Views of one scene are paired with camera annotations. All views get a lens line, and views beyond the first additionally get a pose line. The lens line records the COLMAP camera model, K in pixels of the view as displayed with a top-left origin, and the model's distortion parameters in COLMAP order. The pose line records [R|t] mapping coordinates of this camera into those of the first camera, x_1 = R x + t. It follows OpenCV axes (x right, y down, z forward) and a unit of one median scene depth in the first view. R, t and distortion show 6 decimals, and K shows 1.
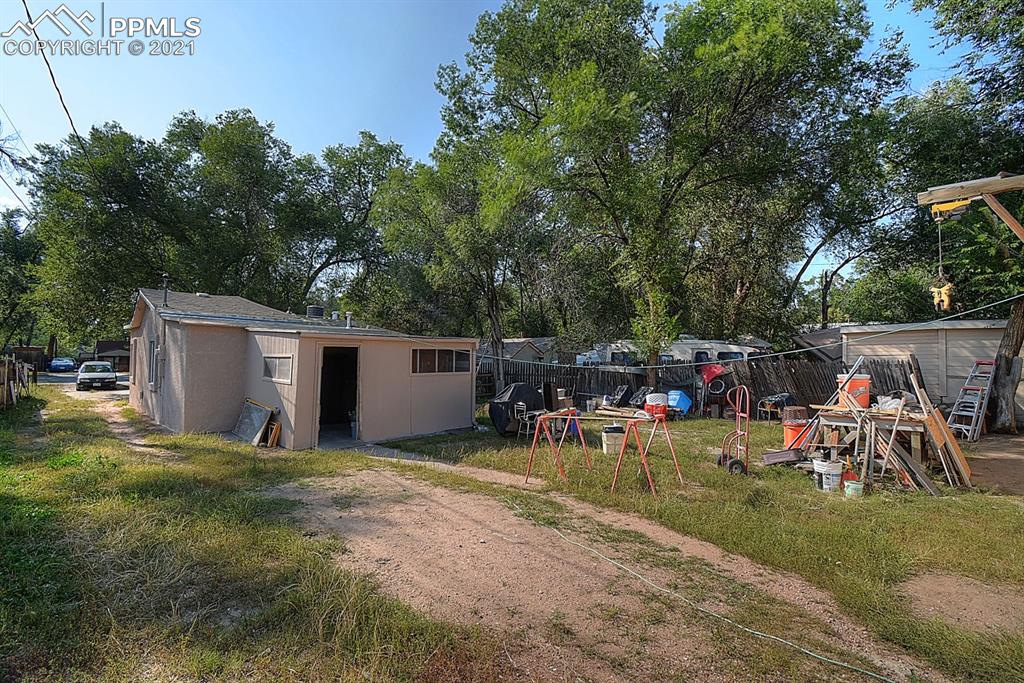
lens RADIAL K [[463.7, 0, 515.4], [0, 463.7, 341.9], [0, 0, 1]] dist [0.019053, -0.026426]
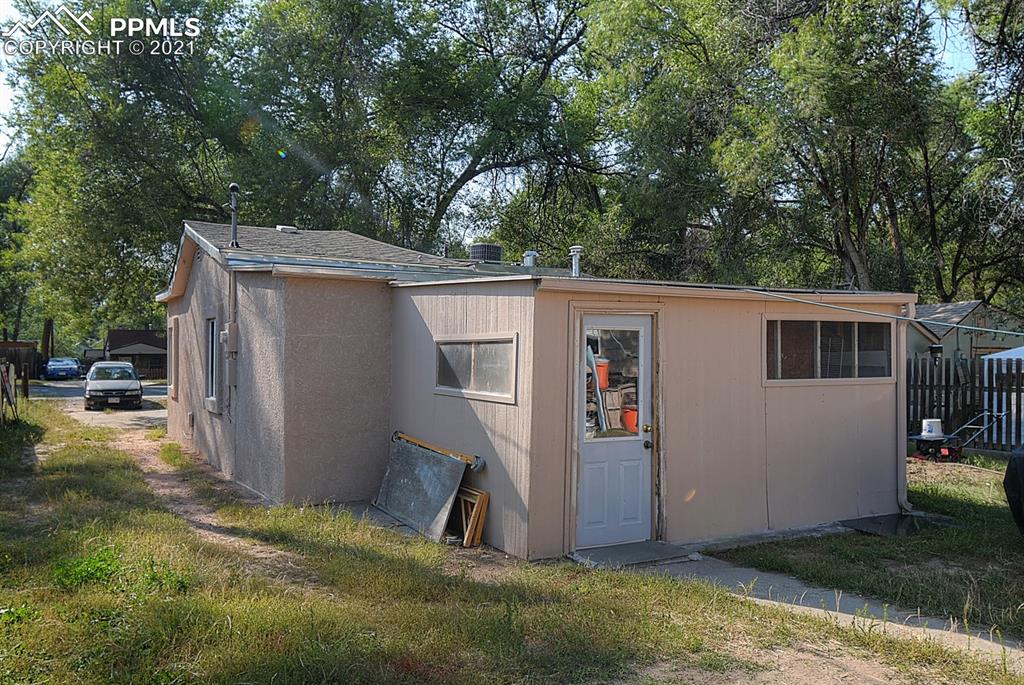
lens RADIAL K [[883.0, 0, 509.0], [0, 883.0, 334.7], [0, 0, 1]] dist [0.001313, -0.002566]
pose [[0.953249, -0.013890, -0.301868, -0.093321], [0.017537, 0.999802, 0.009374, 0.007836], [0.301678, -0.014229, 0.953304, 0.088610]]
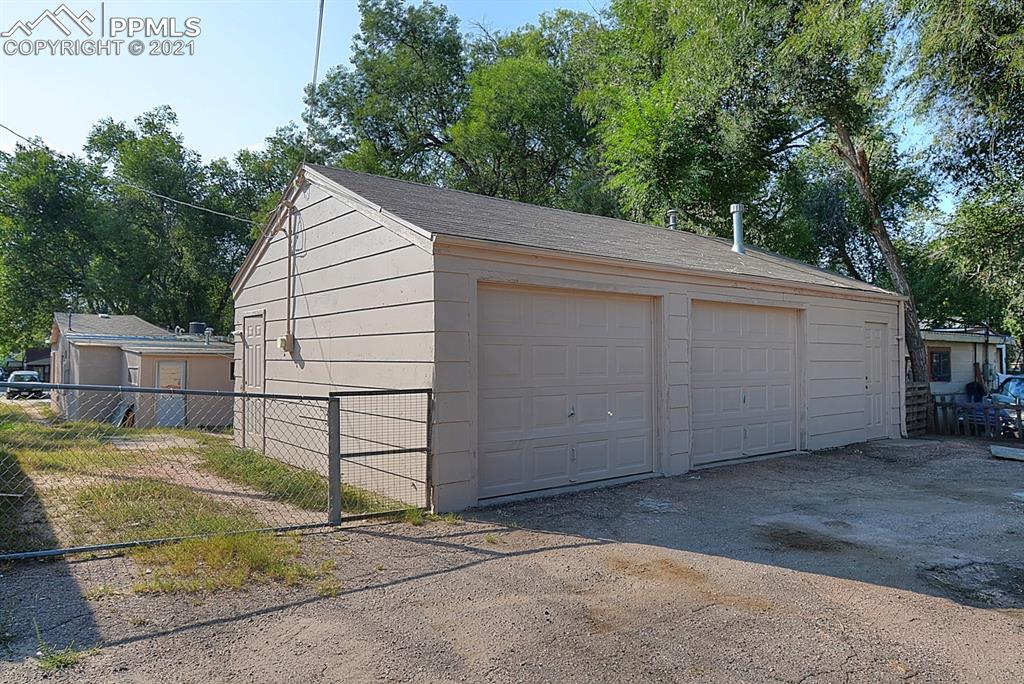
lens RADIAL K [[677.7, 0, 512.0], [0, 677.7, 342.0], [0, 0, 1]] dist [-0.004940, -0.004943]
pose [[0.993665, -0.009222, -0.112007, 0.393700], [0.009521, 0.999952, 0.002137, -0.017373], [0.111982, -0.003190, 0.993705, -0.428360]]
